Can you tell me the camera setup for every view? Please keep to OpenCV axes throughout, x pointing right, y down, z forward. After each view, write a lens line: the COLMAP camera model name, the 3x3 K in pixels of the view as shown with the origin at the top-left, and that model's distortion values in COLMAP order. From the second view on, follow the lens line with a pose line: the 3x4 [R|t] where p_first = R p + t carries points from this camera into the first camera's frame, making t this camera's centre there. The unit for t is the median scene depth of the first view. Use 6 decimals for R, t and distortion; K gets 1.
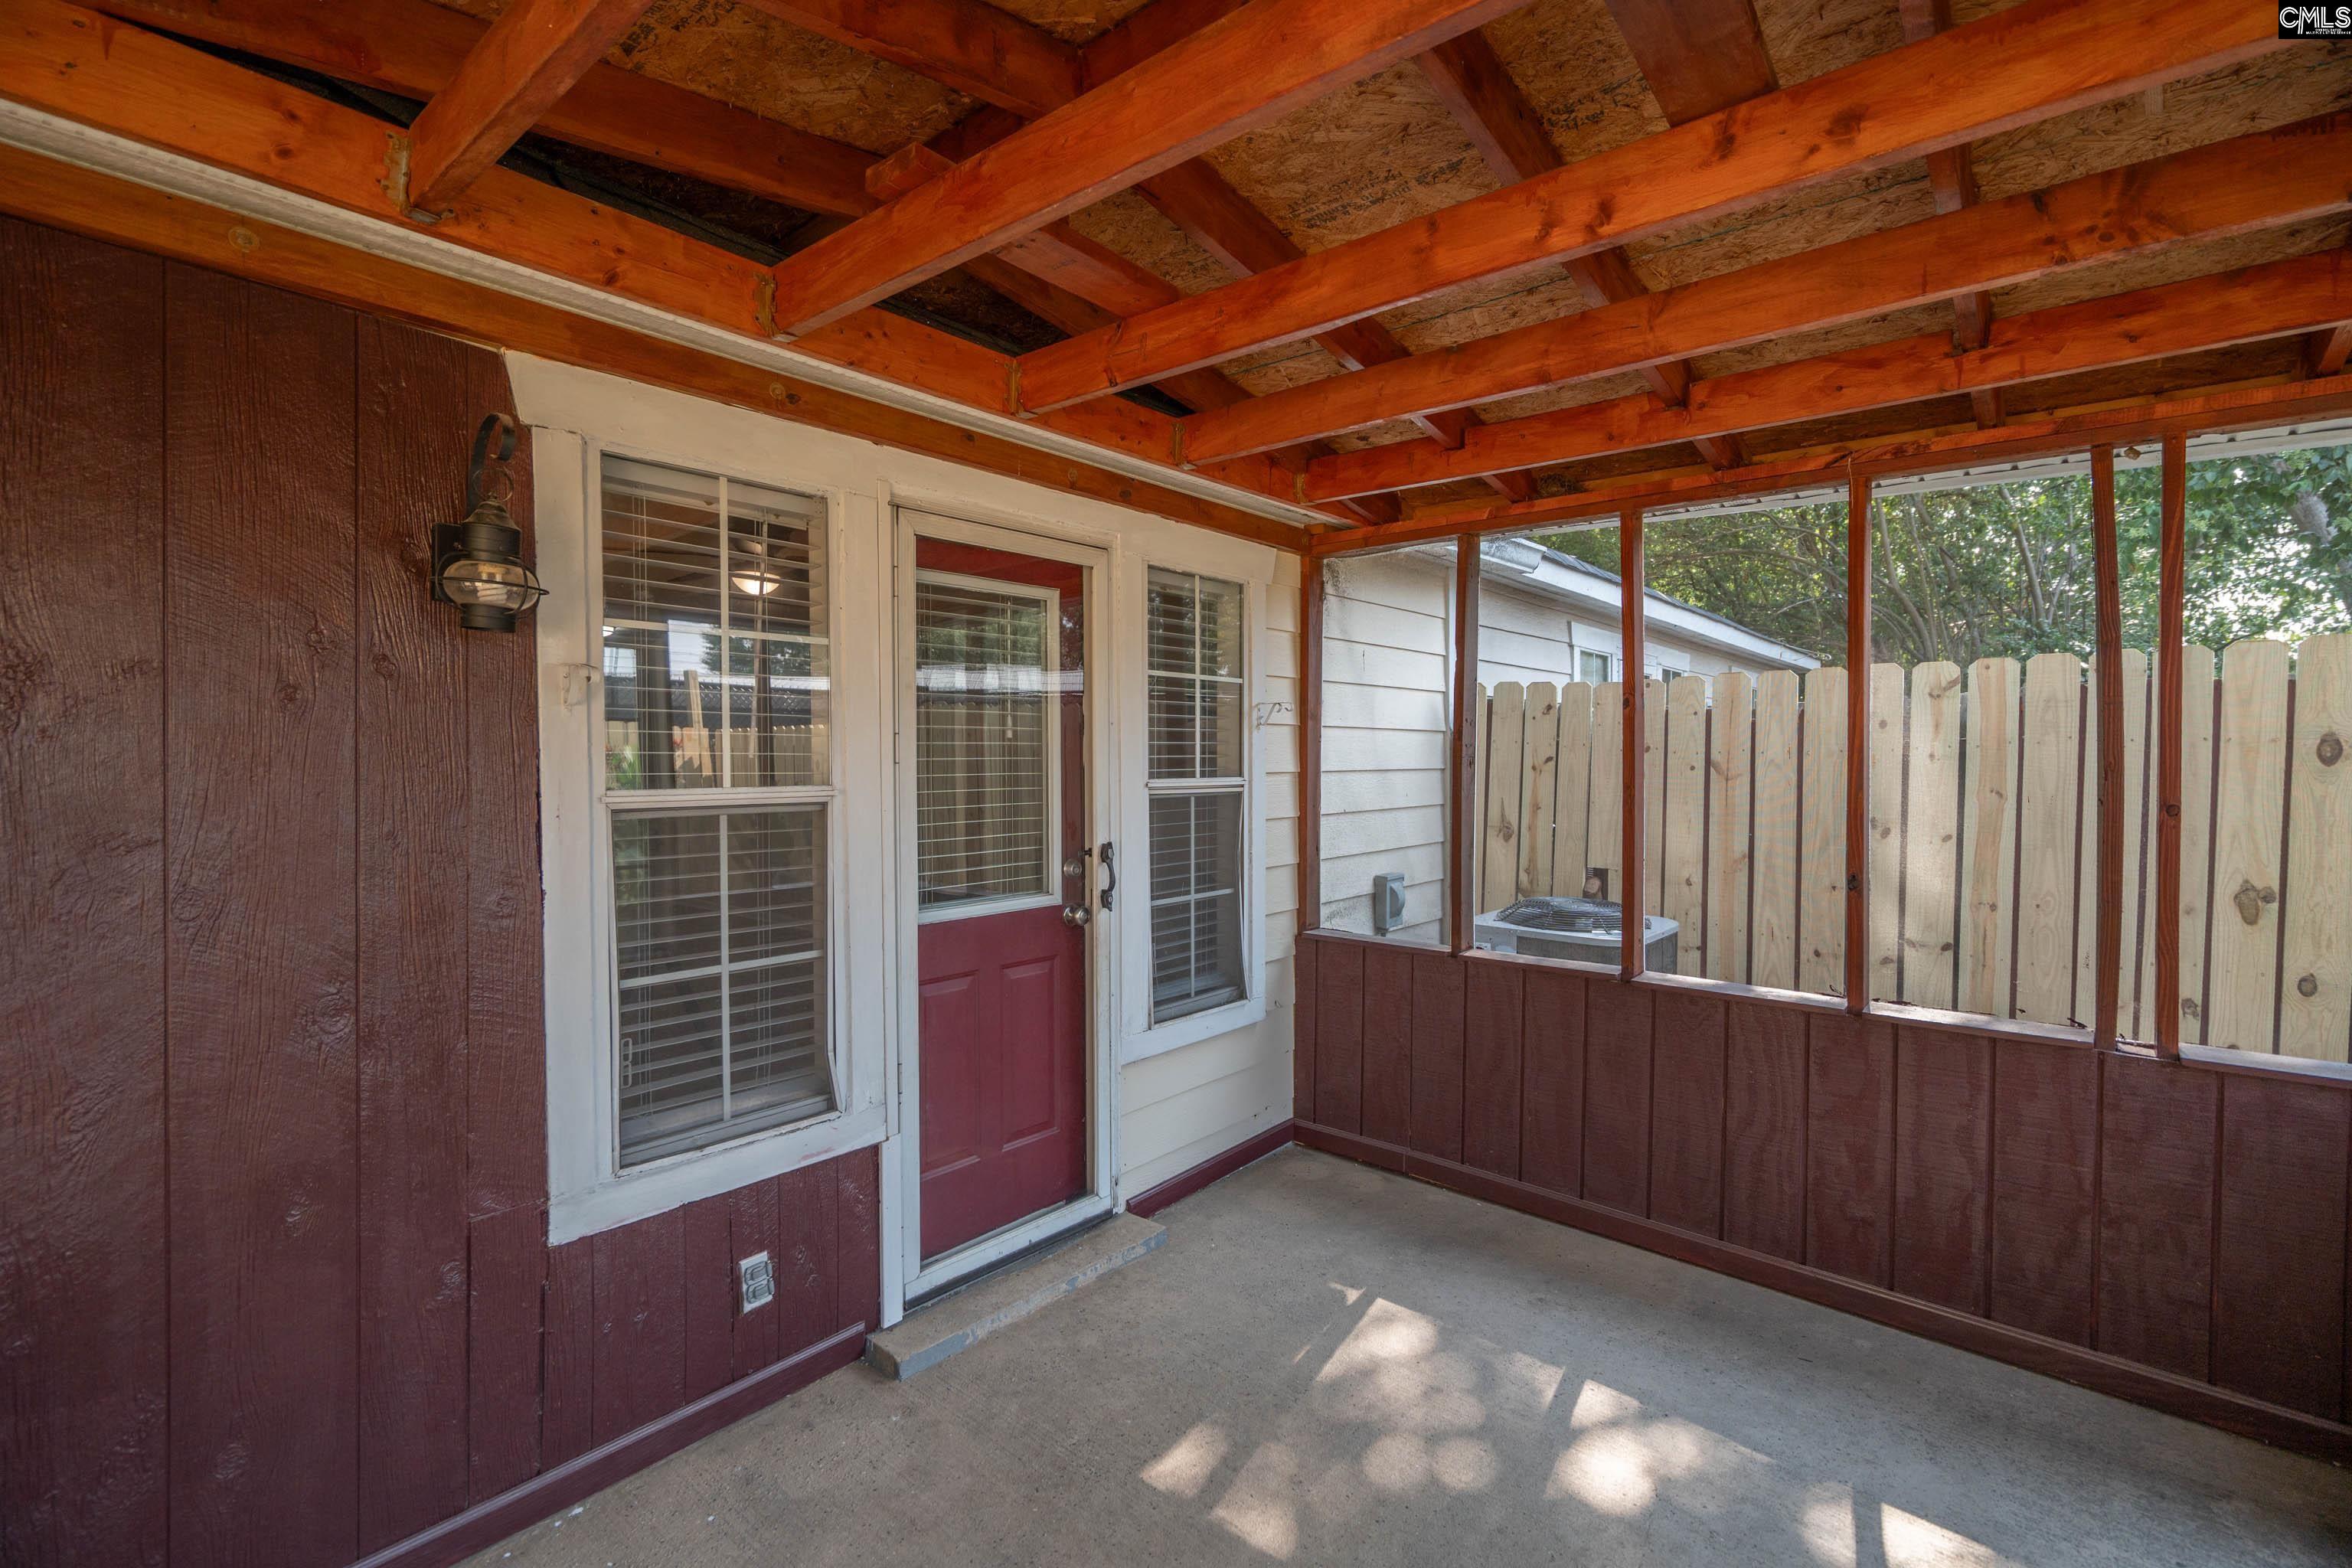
lens RADIAL K [[1076.7, 0, 1209.5], [0, 1076.7, 772.8], [0, 0, 1]] dist [-0.000888, -0.000073]
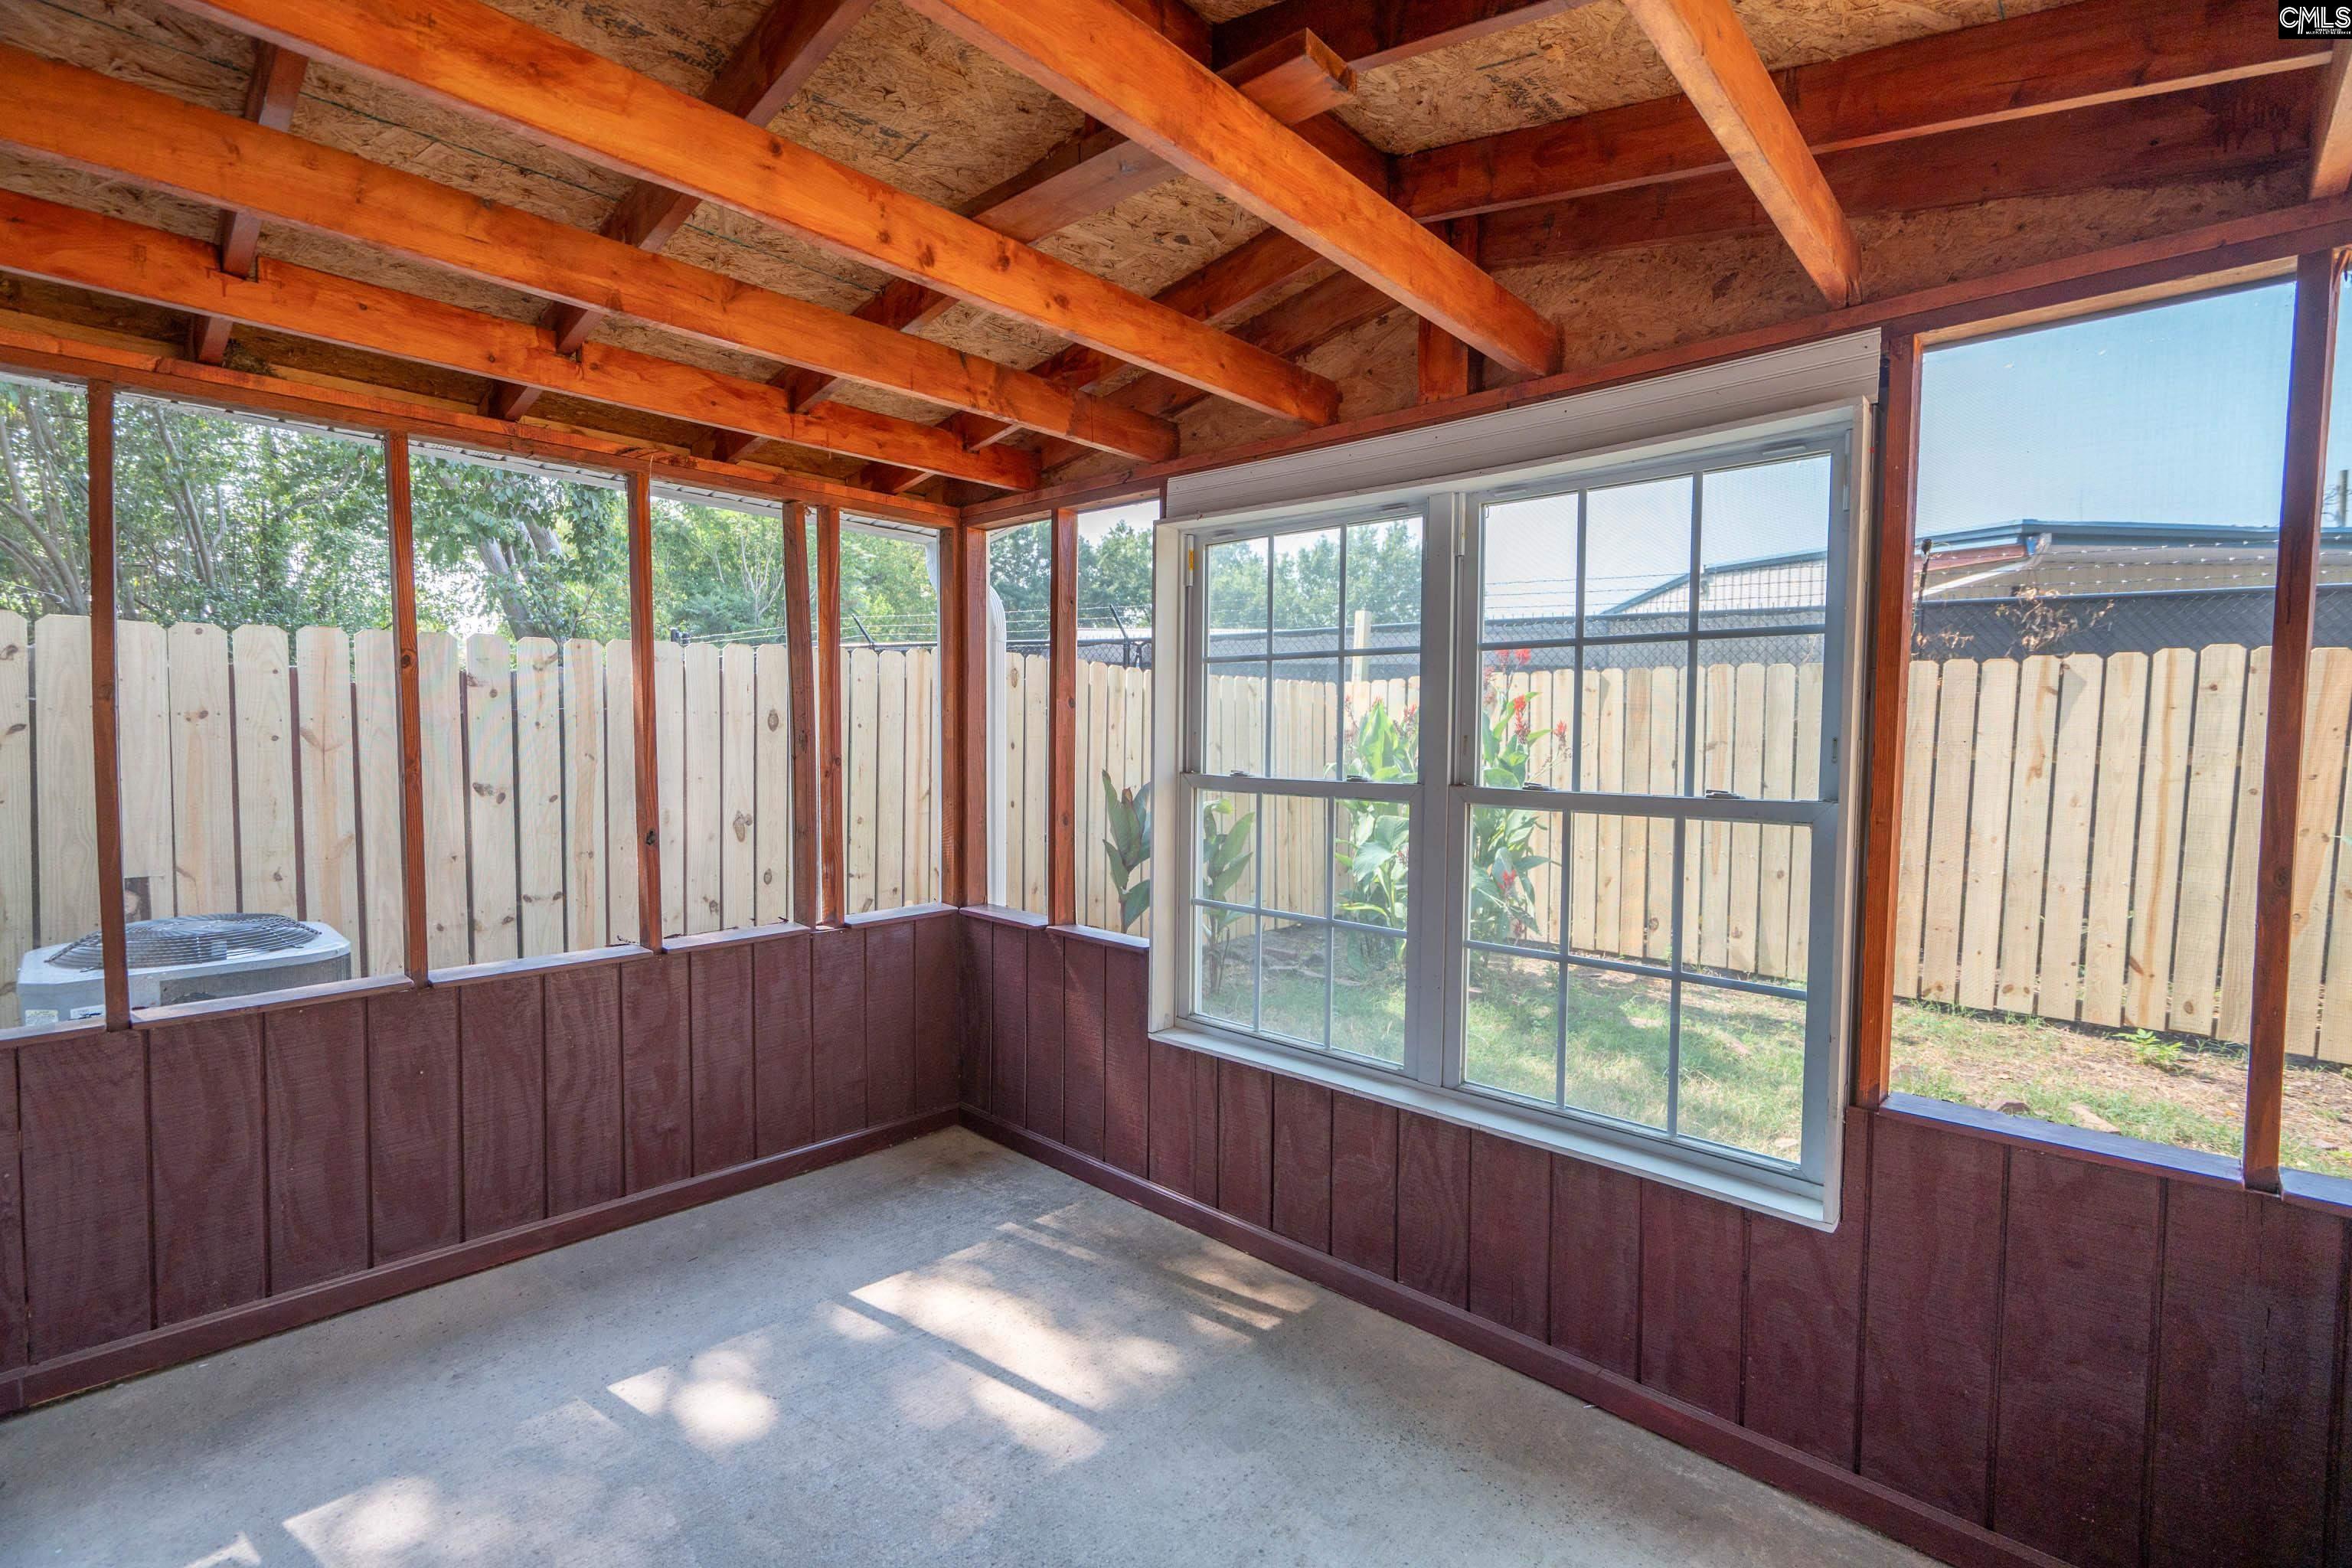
lens RADIAL K [[1049.9, 0, 1165.8], [0, 1049.9, 781.9], [0, 0, 1]] dist [-0.001584, 0.001074]
pose [[0.049108, -0.053826, 0.997342, -0.478878], [0.011790, 0.998508, 0.053308, -0.008379], [-0.998724, 0.009141, 0.049669, 0.427575]]
